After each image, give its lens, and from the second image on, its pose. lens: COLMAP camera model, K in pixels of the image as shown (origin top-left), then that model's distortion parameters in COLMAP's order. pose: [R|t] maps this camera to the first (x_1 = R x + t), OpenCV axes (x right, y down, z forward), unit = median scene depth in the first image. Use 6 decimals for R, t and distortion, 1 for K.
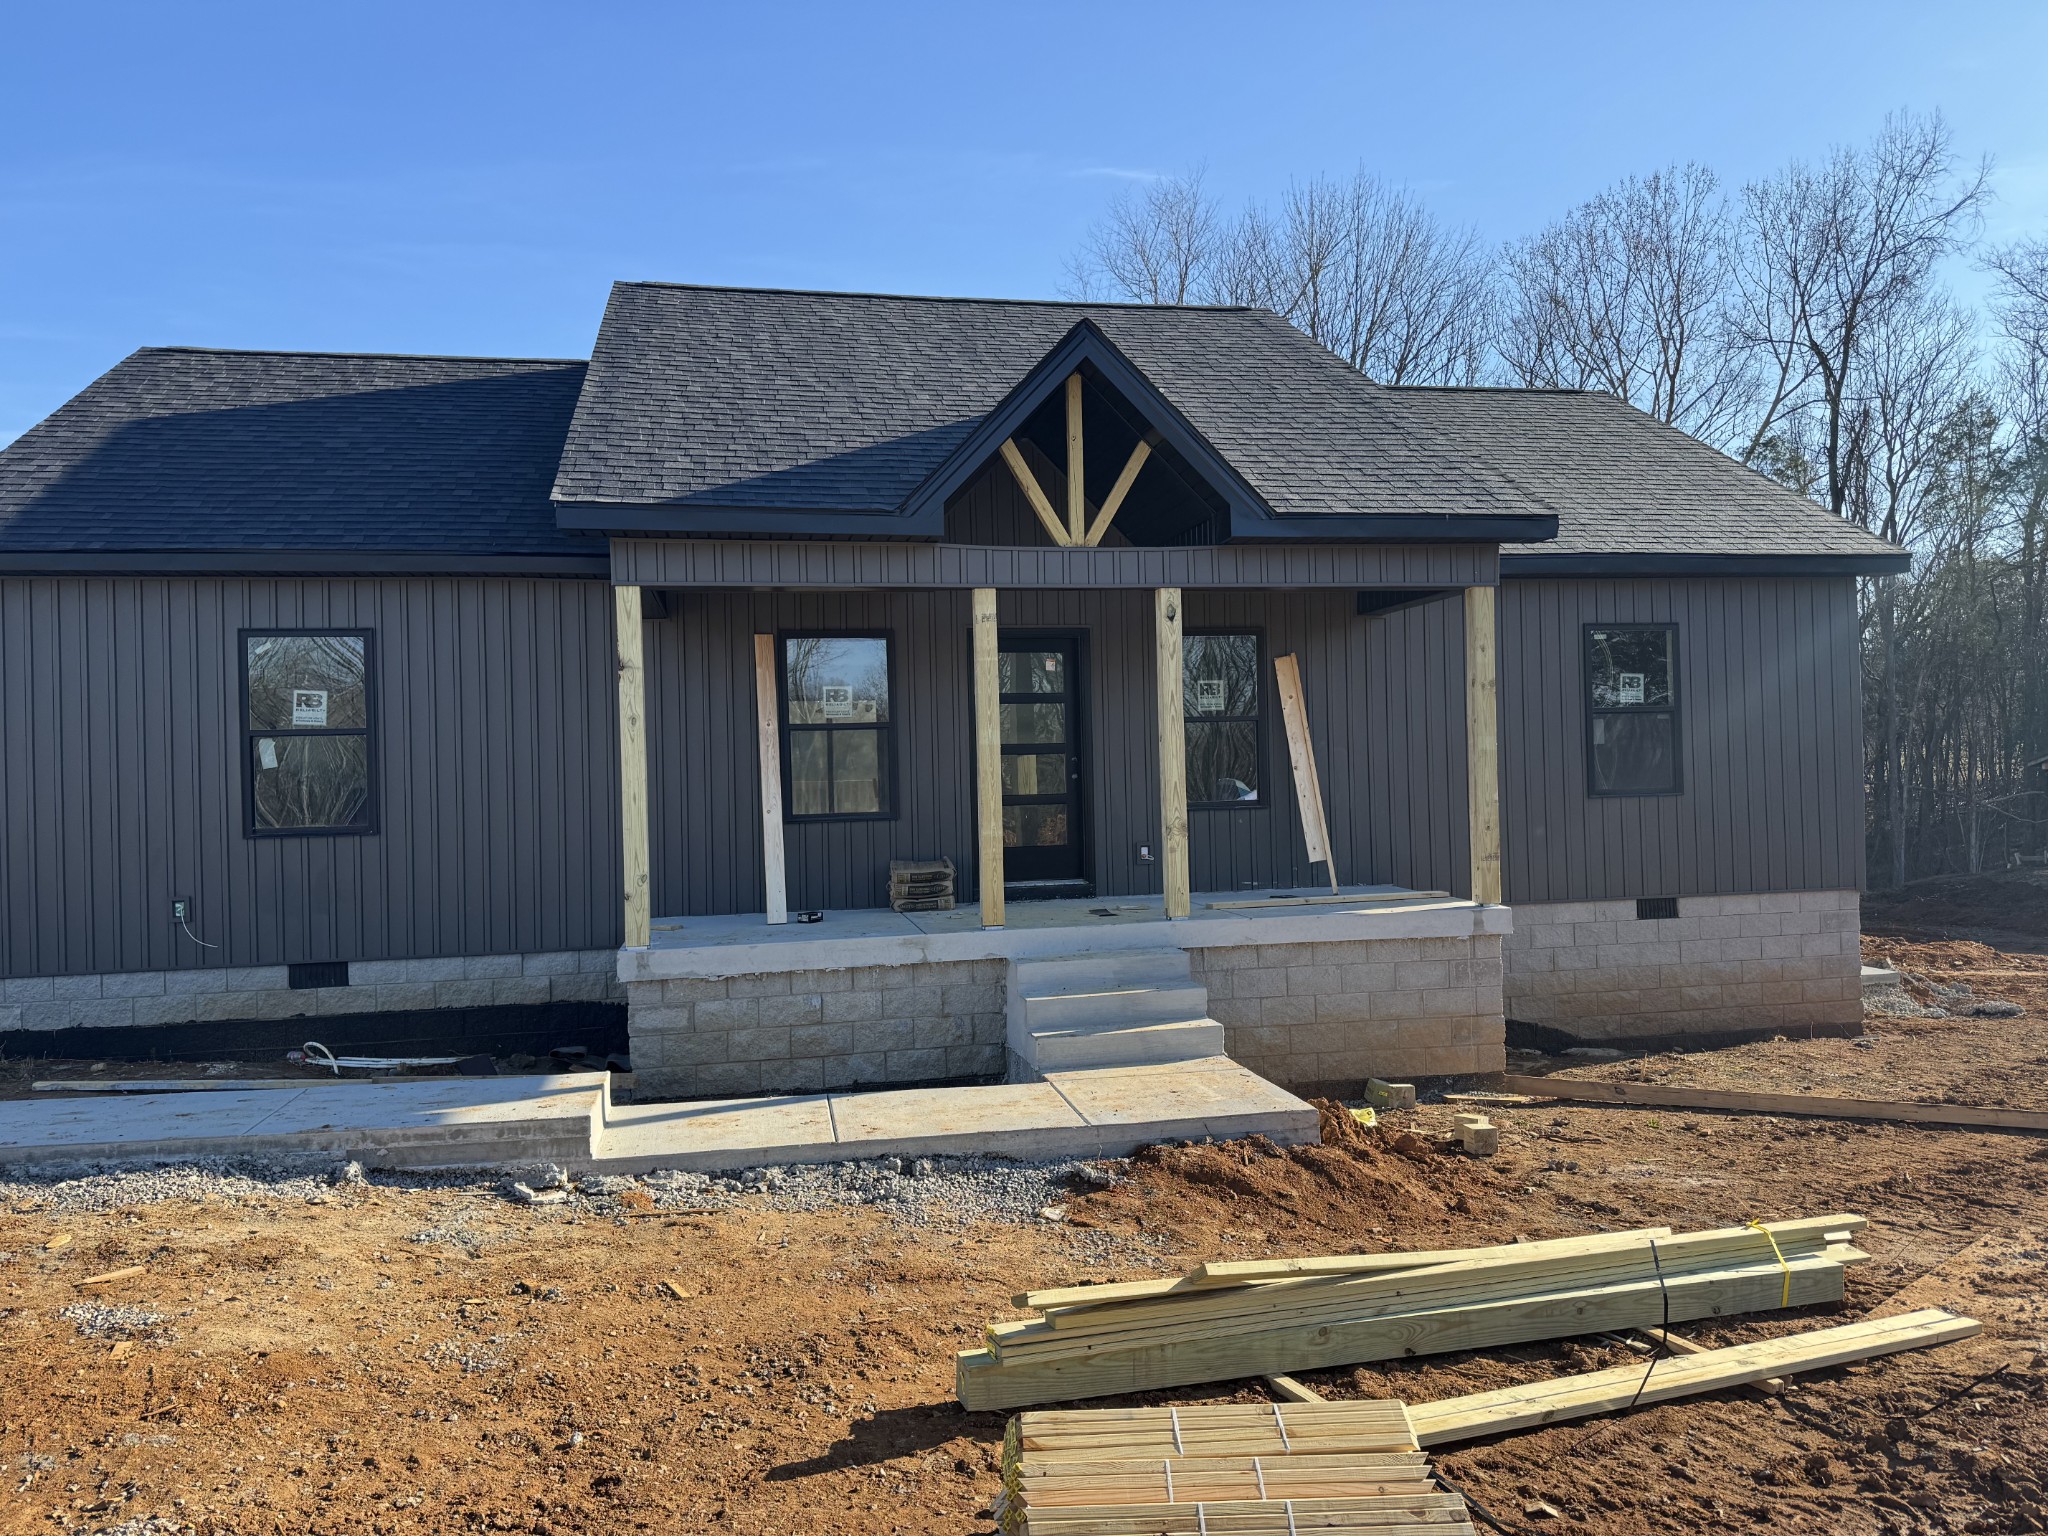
lens RADIAL K [[1437.3, 0, 1045.8], [0, 1437.3, 755.7], [0, 0, 1]] dist [0.037430, -0.044947]
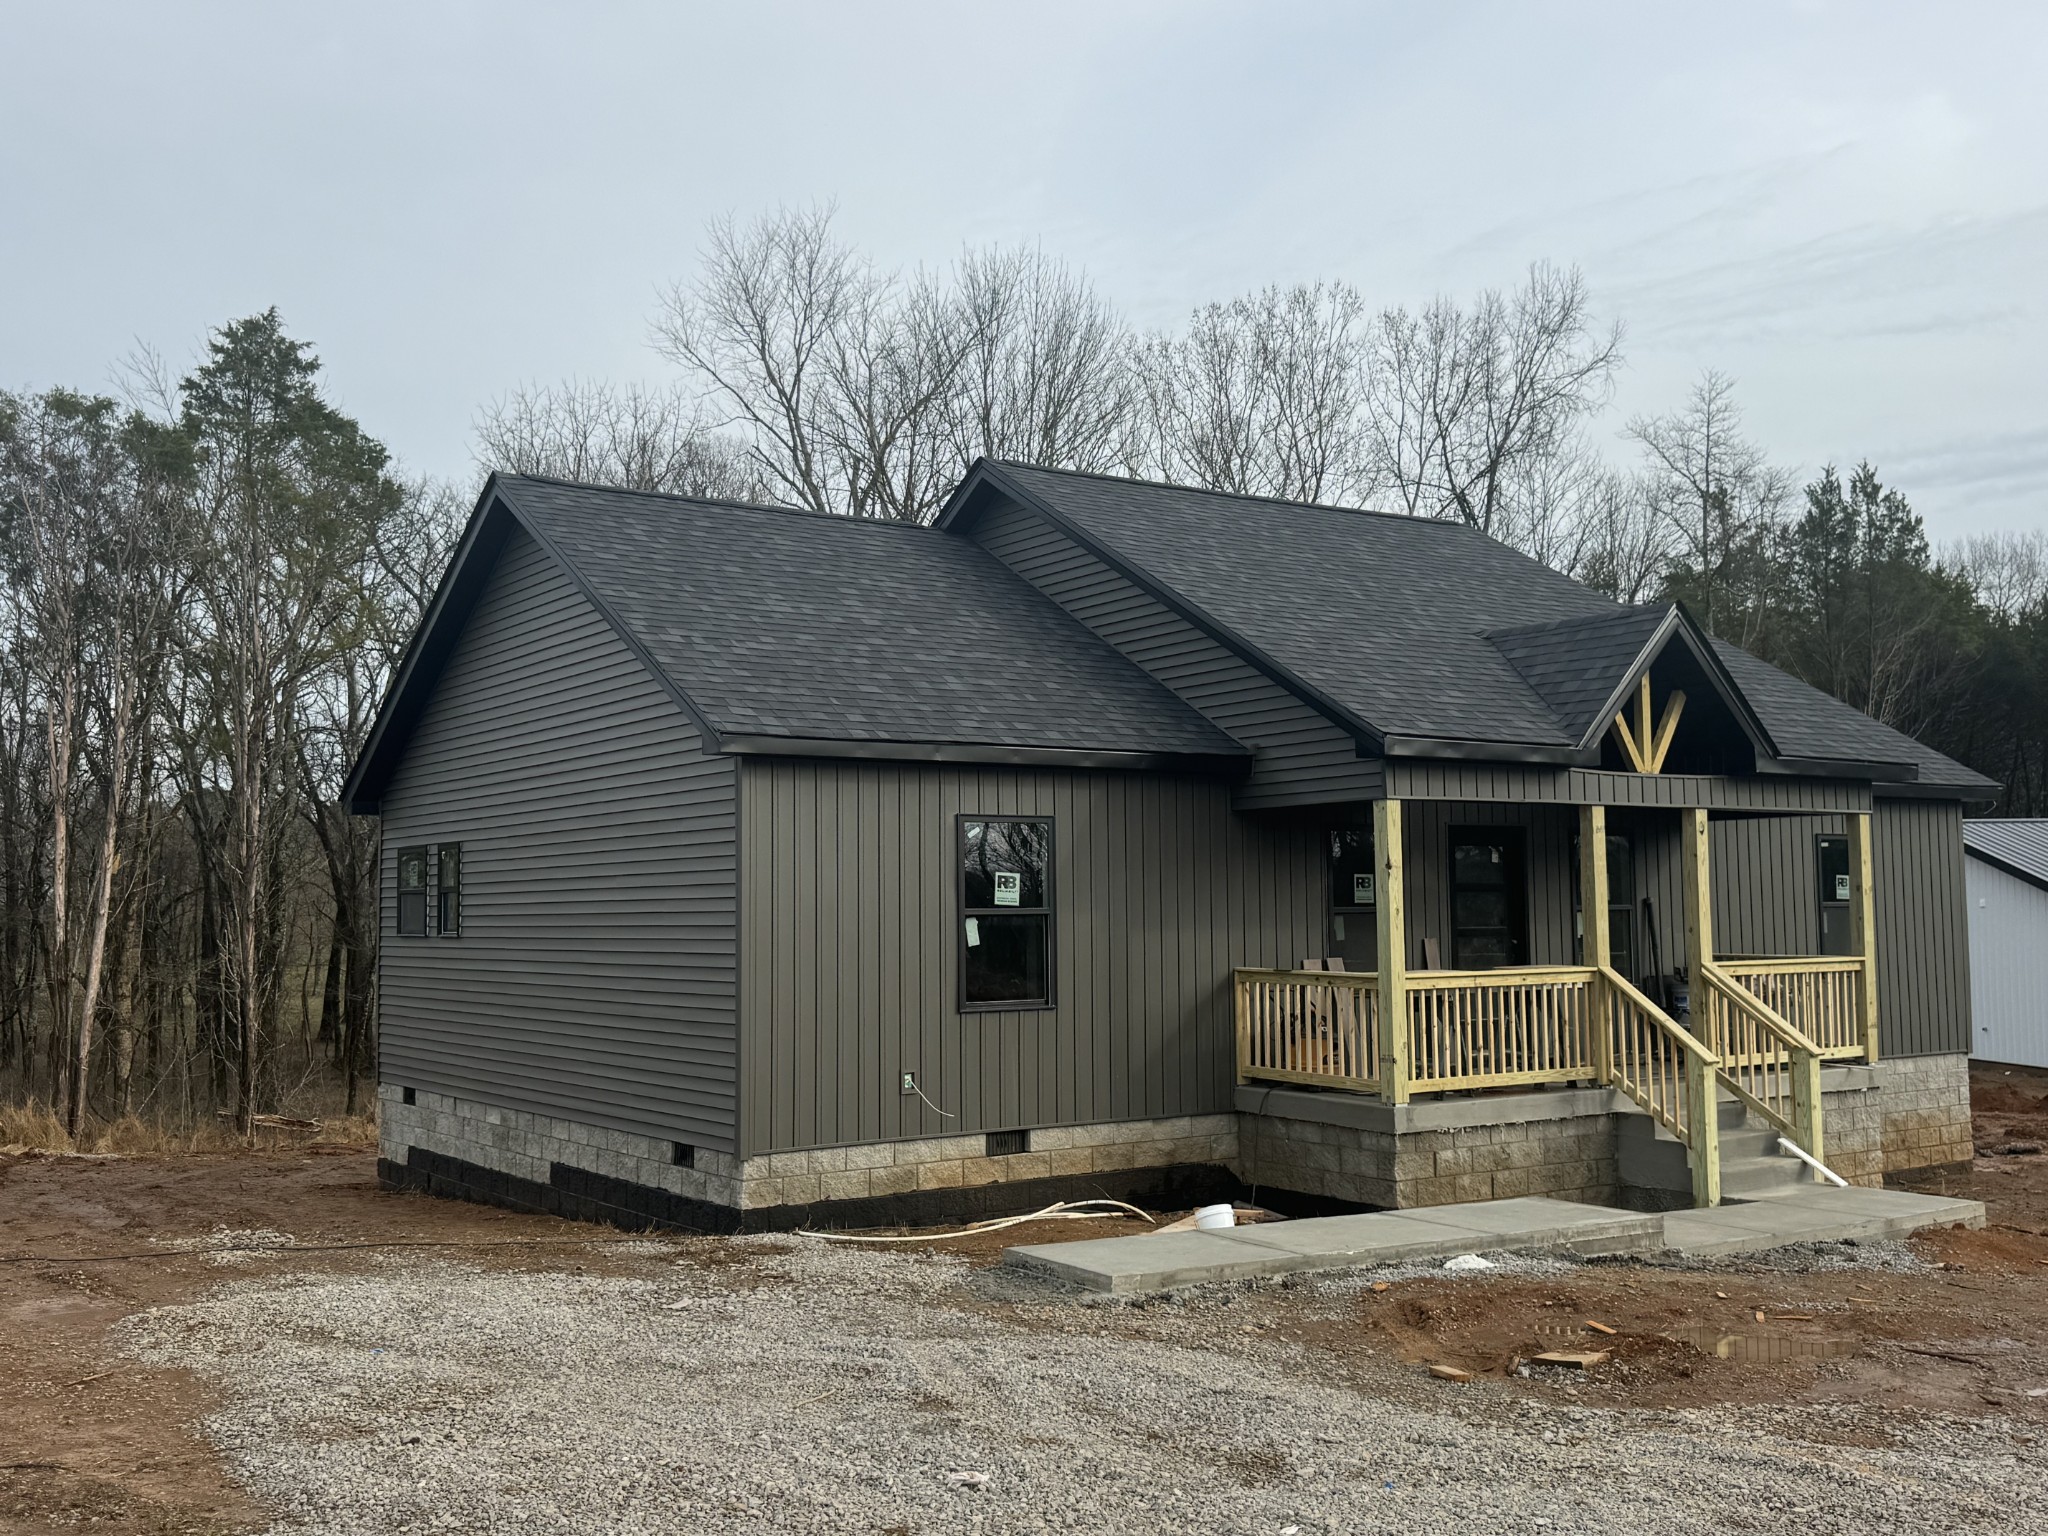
lens RADIAL K [[1960.9, 0, 1022.6], [0, 1960.9, 756.5], [0, 0, 1]] dist [0.041732, 0.000000]
pose [[0.927941, 0.045066, 0.369994, -0.970192], [-0.015792, 0.996526, -0.081773, -0.011456], [-0.372394, 0.070038, 0.925428, -0.327401]]
